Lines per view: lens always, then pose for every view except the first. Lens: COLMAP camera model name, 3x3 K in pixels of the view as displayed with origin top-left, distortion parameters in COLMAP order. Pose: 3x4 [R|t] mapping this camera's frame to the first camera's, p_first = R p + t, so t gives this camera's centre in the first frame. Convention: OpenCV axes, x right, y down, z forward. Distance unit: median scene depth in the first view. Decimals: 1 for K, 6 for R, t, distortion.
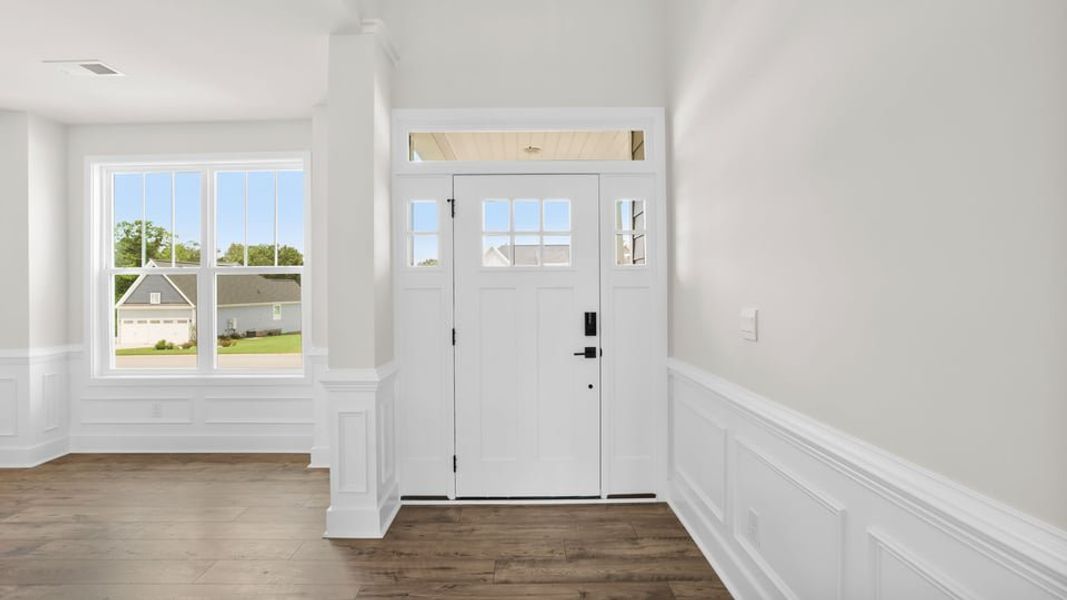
lens RADIAL K [[468.2, 0, 528.2], [0, 468.2, 285.4], [0, 0, 1]] dist [-0.044946, 0.013482]
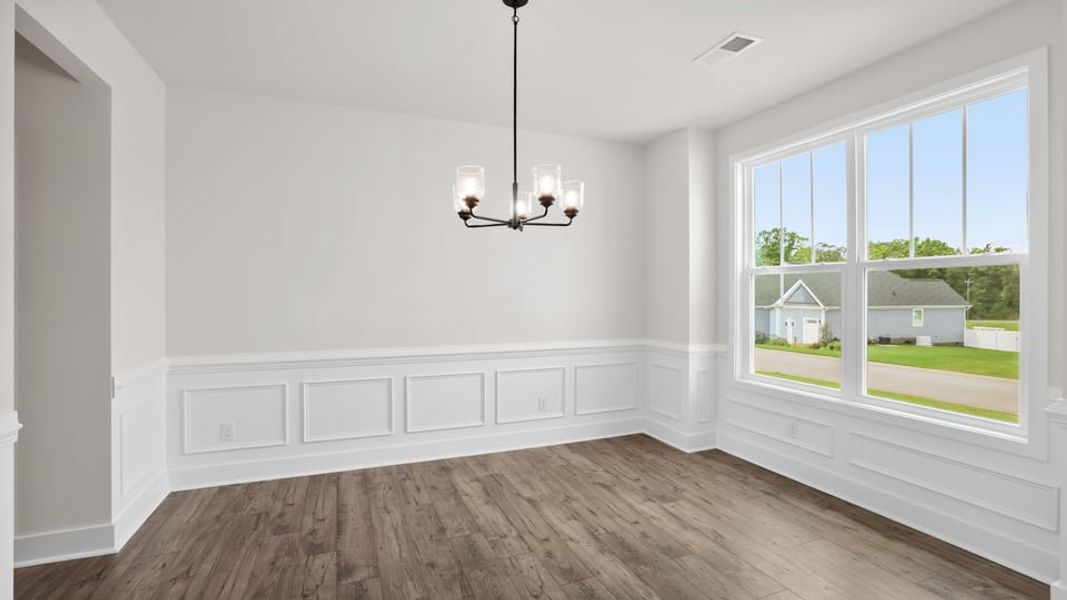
lens RADIAL K [[474.9, 0, 529.0], [0, 474.9, 297.1], [0, 0, 1]] dist [-0.047777, 0.018187]
pose [[0.372253, 0.018008, -0.927957, -0.179454], [0.003687, 0.999775, 0.020880, 0.001435], [0.928124, -0.011194, 0.372103, 0.204063]]
